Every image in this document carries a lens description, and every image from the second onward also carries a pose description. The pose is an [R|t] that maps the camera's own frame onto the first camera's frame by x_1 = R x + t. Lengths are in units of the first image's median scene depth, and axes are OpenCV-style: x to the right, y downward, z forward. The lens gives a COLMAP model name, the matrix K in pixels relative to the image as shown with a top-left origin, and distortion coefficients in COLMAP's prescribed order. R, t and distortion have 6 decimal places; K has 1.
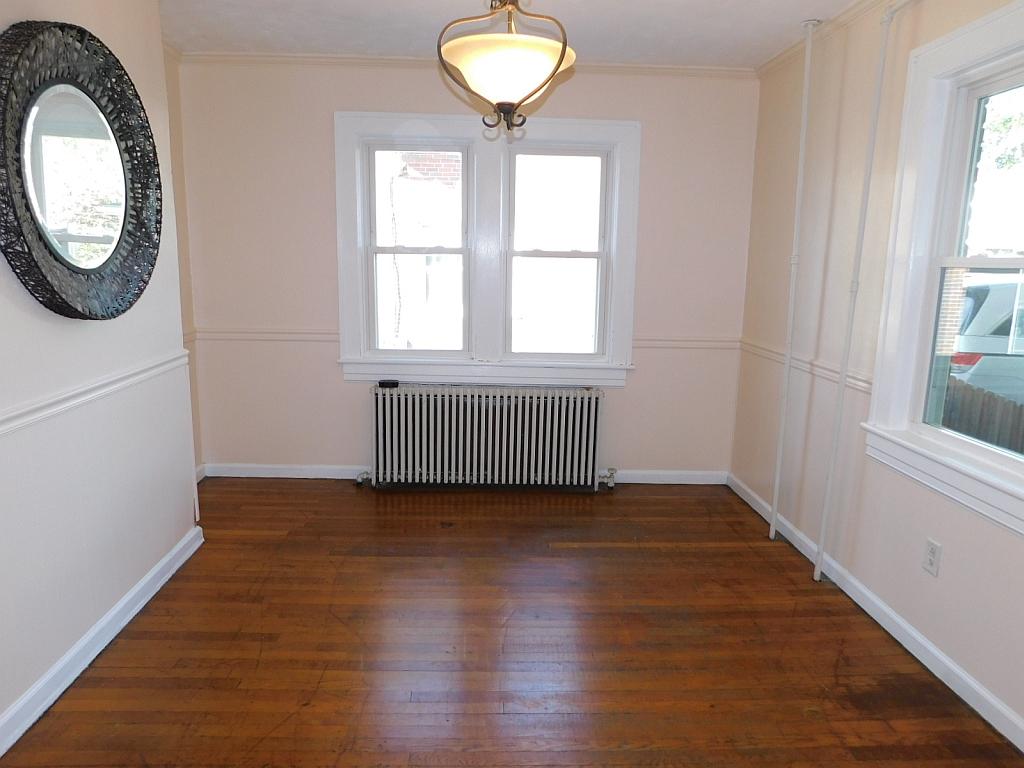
lens RADIAL K [[675.7, 0, 508.8], [0, 675.7, 378.8], [0, 0, 1]] dist [-0.062478, 0.046452]
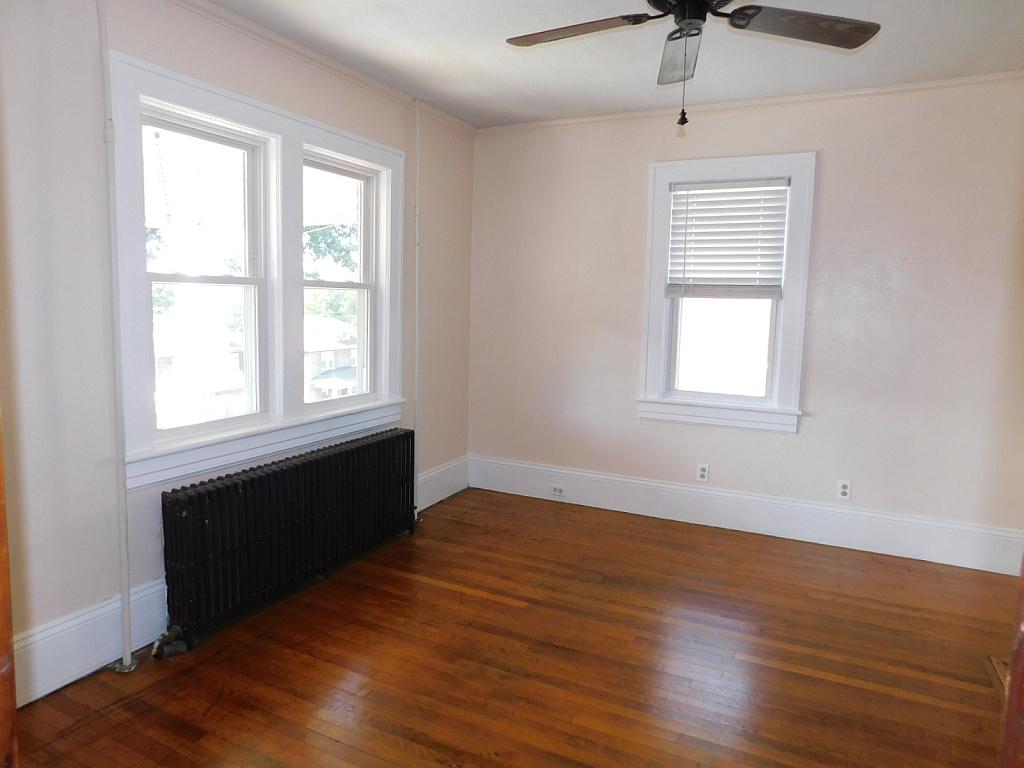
lens RADIAL K [[675.7, 0, 516.6], [0, 675.7, 385.0], [0, 0, 1]] dist [-0.062478, 0.046452]
pose [[0.438633, -0.127027, 0.889643, -0.618900], [0.148975, 0.986541, 0.067411, -0.080350], [-0.886232, 0.102966, 0.451653, 0.405469]]
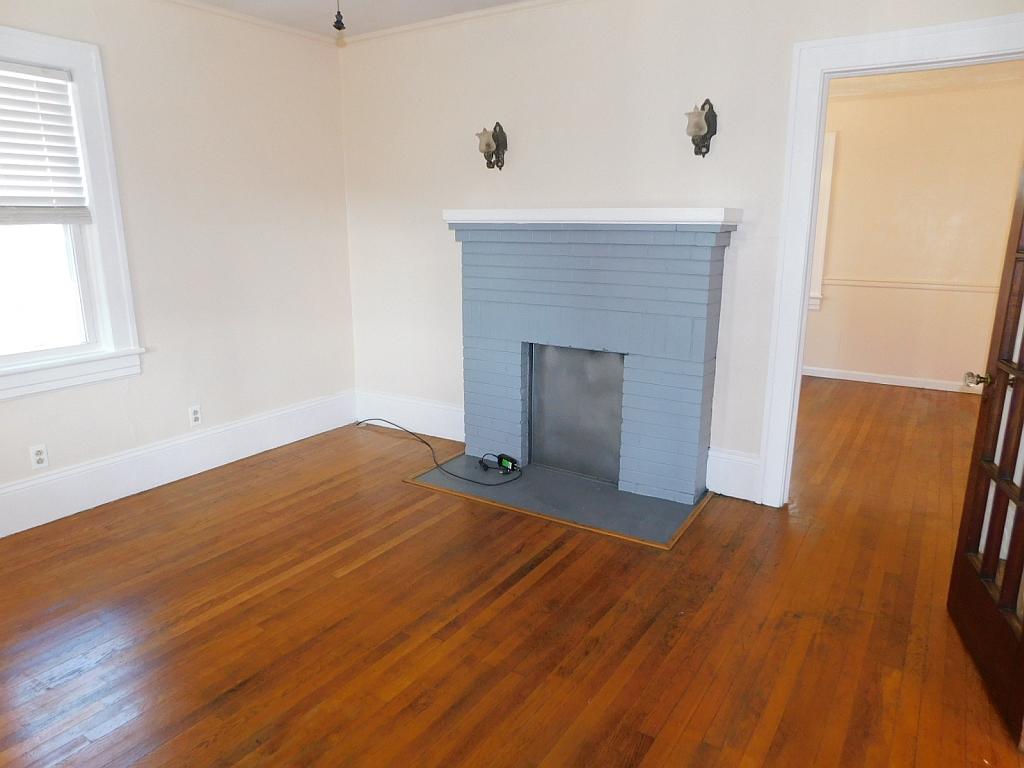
lens RADIAL K [[675.7, 0, 502.6], [0, 675.7, 384.1], [0, 0, 1]] dist [-0.062478, 0.046452]
pose [[-0.827671, -0.152200, 0.540182, -0.458079], [0.087980, 0.915435, 0.392733, -0.169703], [-0.554275, 0.372579, -0.744288, 0.864592]]
